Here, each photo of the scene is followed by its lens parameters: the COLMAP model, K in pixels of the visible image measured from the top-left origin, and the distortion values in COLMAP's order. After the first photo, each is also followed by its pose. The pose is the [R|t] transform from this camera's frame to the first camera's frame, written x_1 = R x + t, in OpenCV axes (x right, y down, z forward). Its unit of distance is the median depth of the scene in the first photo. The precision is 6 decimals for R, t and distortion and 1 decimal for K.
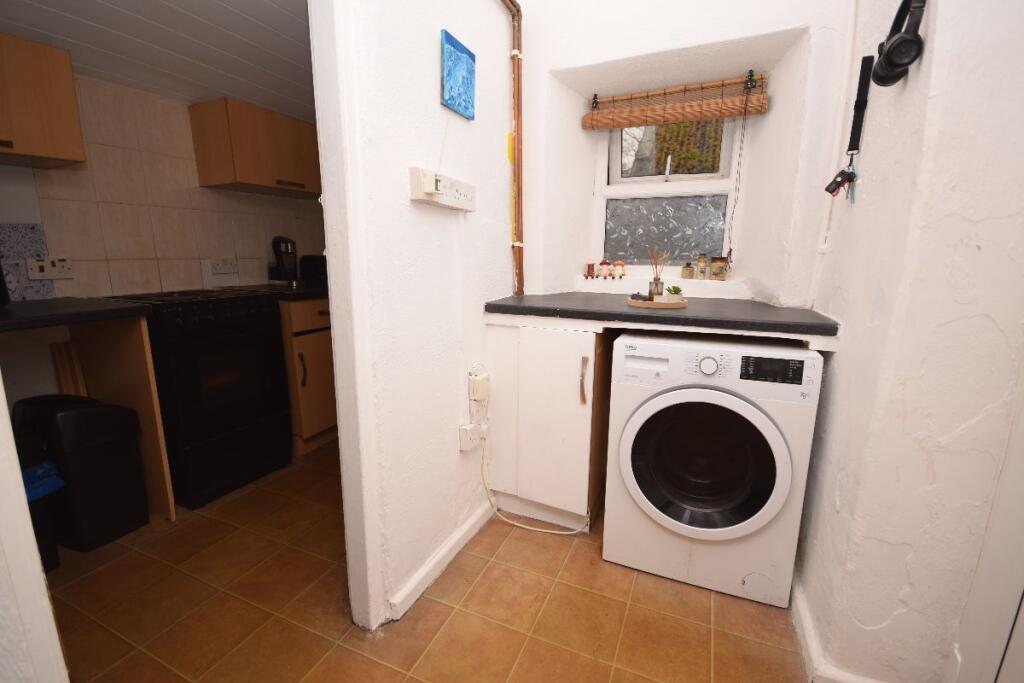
lens RADIAL K [[455.4, 0, 512.8], [0, 455.4, 344.3], [0, 0, 1]] dist [0.001324, -0.005248]
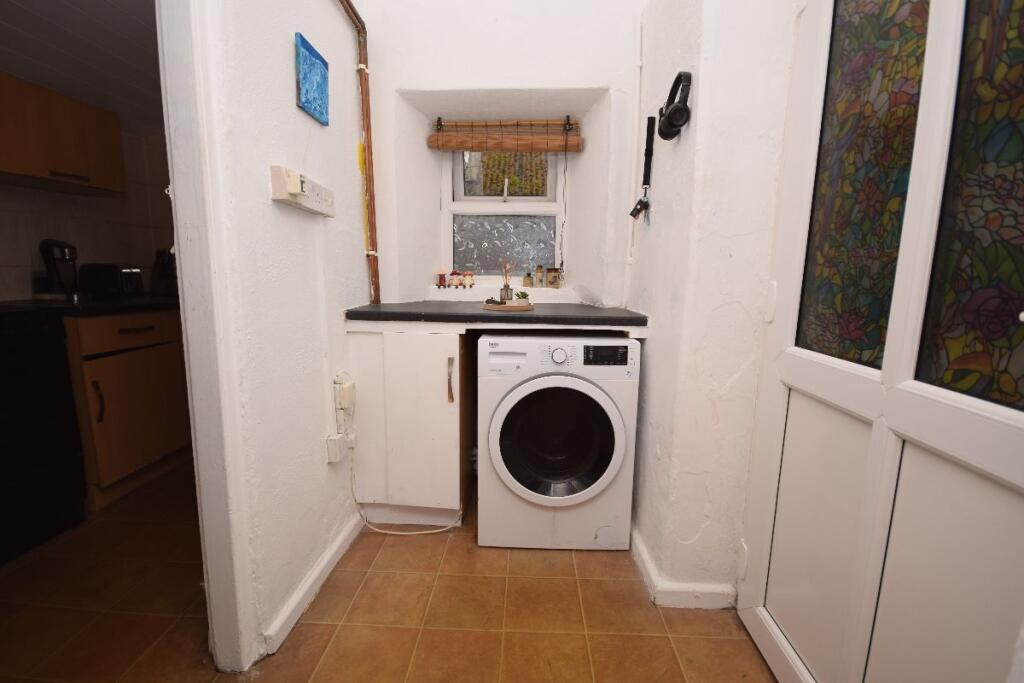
lens RADIAL K [[455.4, 0, 517.2], [0, 455.4, 344.0], [0, 0, 1]] dist [0.001324, -0.005248]
pose [[0.926605, -0.048970, 0.372833, -0.089021], [0.065381, 0.997363, -0.031491, 0.038238], [-0.370308, 0.053556, 0.927364, -0.047938]]
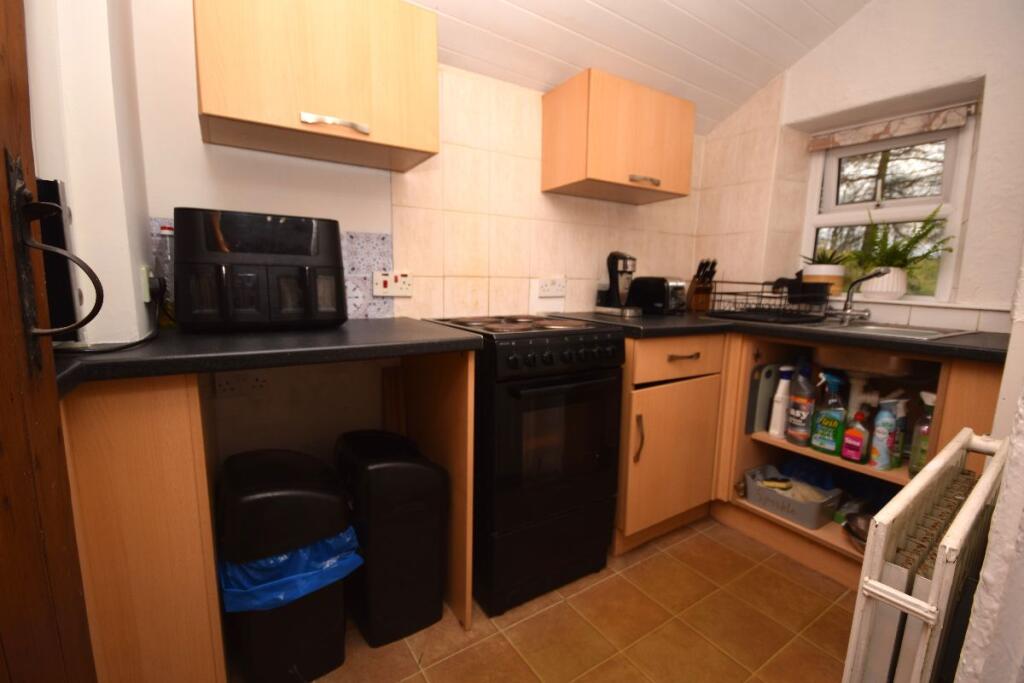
lens RADIAL K [[455.4, 0, 512.5], [0, 455.4, 345.5], [0, 0, 1]] dist [0.001324, -0.005248]
pose [[0.839210, 0.088057, -0.536631, -0.356252], [-0.120654, 0.992358, -0.025845, -0.056617], [0.530254, 0.086436, 0.843421, 0.406972]]
